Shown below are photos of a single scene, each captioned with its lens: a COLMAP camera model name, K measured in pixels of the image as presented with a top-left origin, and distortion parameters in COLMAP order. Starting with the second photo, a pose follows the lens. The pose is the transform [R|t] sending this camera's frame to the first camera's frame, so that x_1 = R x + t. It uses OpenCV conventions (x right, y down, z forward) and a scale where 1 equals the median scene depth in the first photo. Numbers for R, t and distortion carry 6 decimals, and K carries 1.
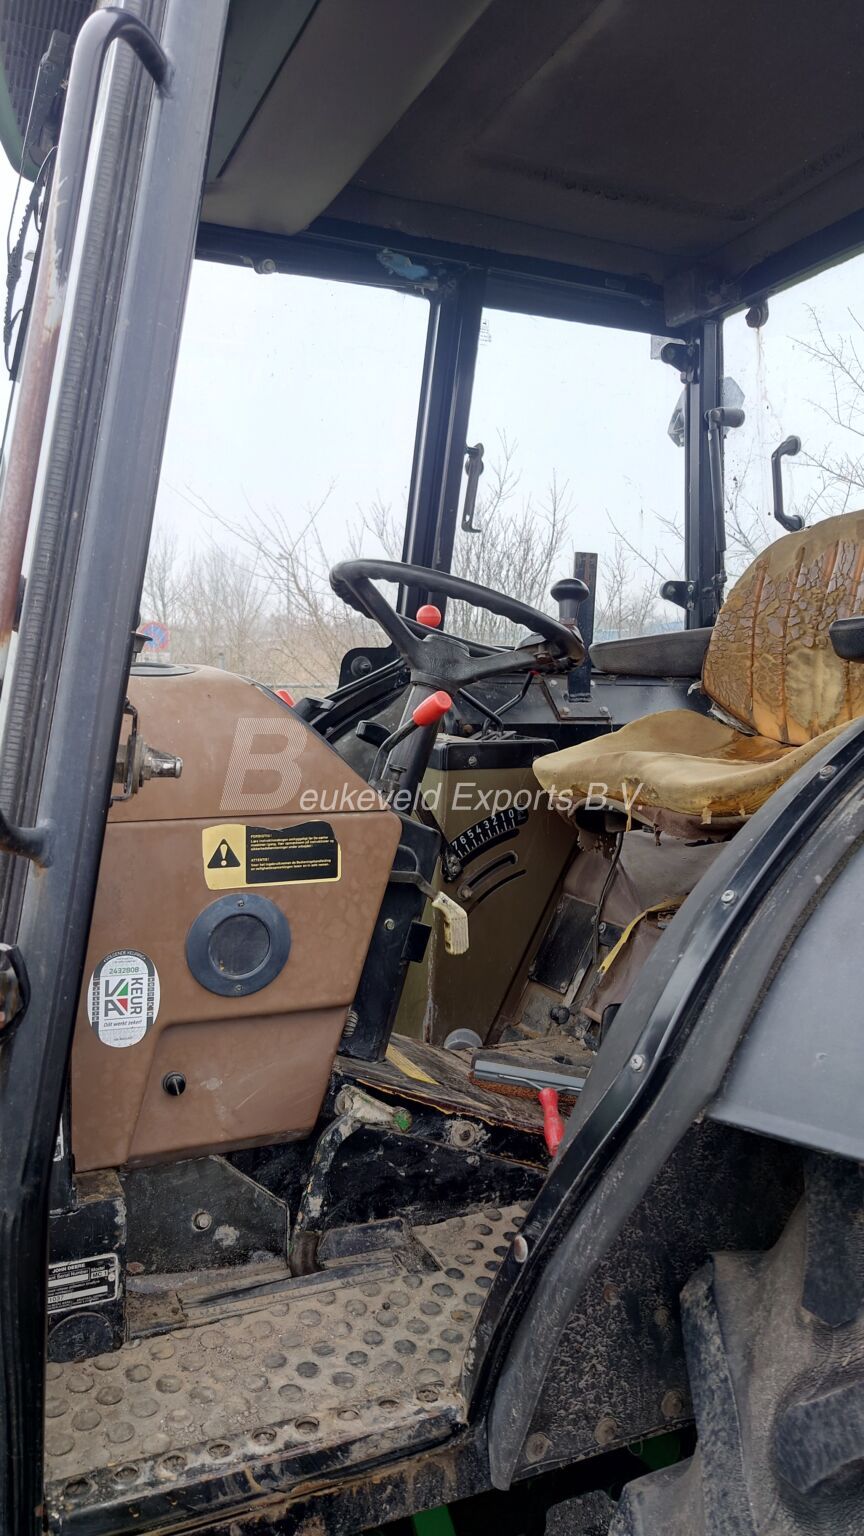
lens RADIAL K [[1117.1, 0, 431.5], [0, 1117.1, 769.0], [0, 0, 1]] dist [0.012833, 0.001941]
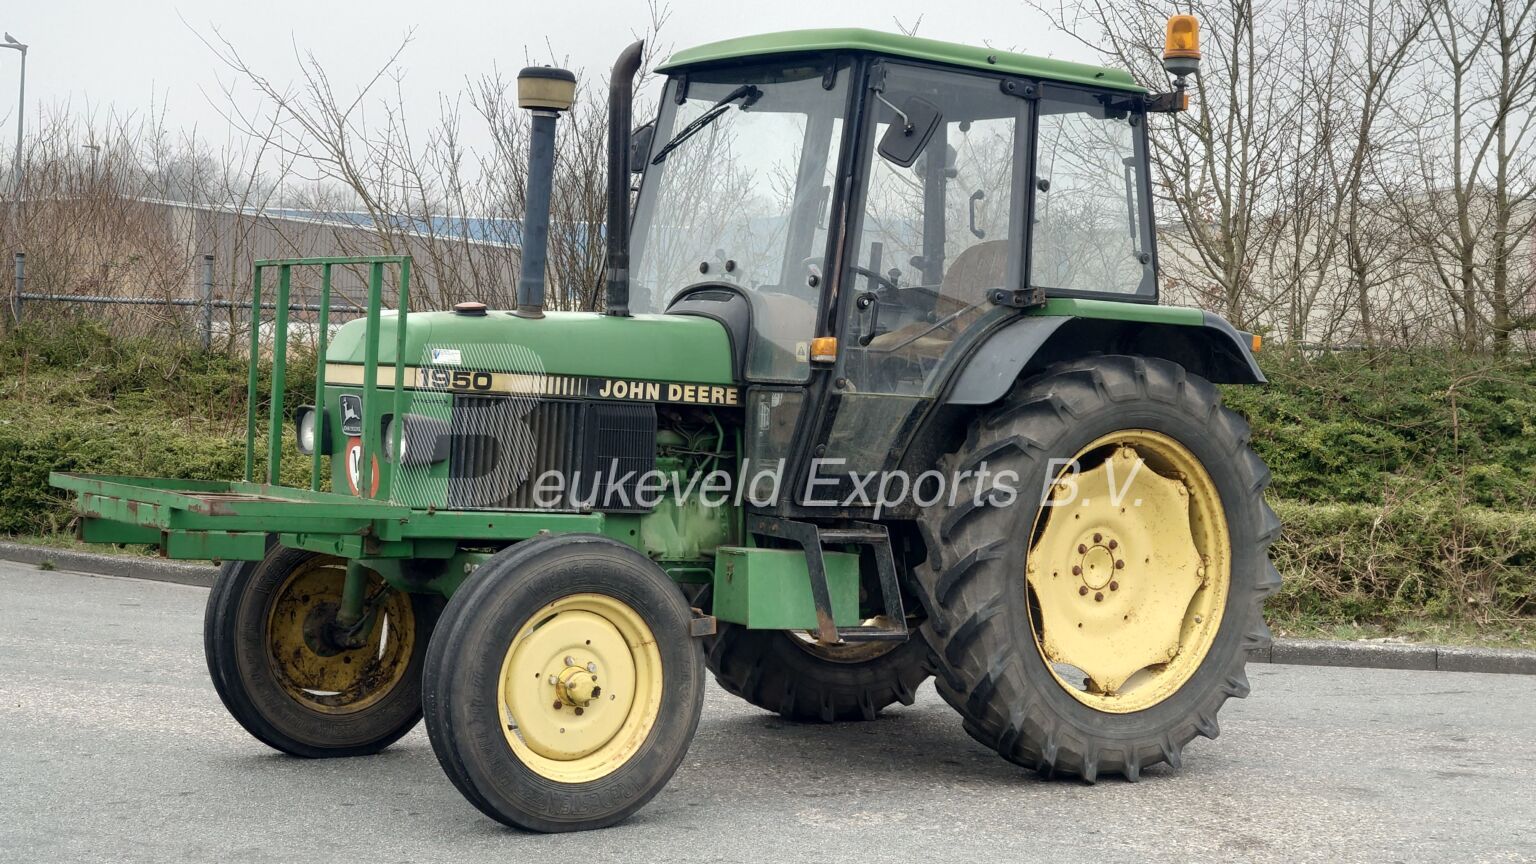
lens RADIAL K [[3034.4, 0, 770.6], [0, 3034.4, 428.3], [0, 0, 1]] dist [-0.102368, 0.000000]
pose [[0.974794, 0.042889, 0.218944, -1.144915], [-0.031962, 0.998072, -0.053213, 0.402729], [-0.220804, 0.044874, 0.974285, -3.951982]]
